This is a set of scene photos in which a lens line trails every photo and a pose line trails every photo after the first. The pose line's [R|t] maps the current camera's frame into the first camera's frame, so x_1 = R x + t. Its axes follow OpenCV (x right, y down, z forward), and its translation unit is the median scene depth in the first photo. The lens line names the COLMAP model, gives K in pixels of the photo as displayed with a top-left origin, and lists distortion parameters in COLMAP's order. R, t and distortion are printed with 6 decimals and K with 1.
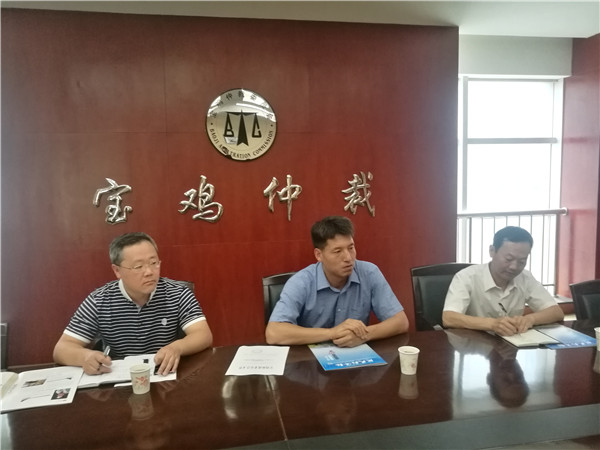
lens RADIAL K [[493.5, 0, 300.0], [0, 493.5, 225.0], [0, 0, 1]] dist [-0.036493, -0.001546]
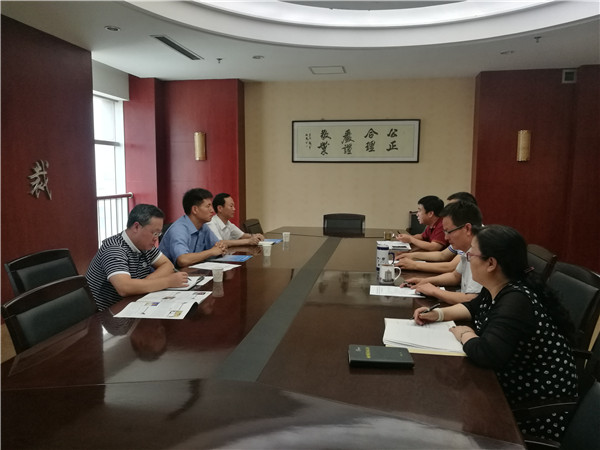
lens RADIAL K [[465.2, 0, 300.0], [0, 465.2, 225.0], [0, 0, 1]] dist [-0.008470, -0.000743]
pose [[0.366606, -0.079785, 0.926949, -0.636180], [0.078611, 0.995410, 0.054588, 0.027791], [-0.927049, 0.052856, 0.371195, 0.051123]]
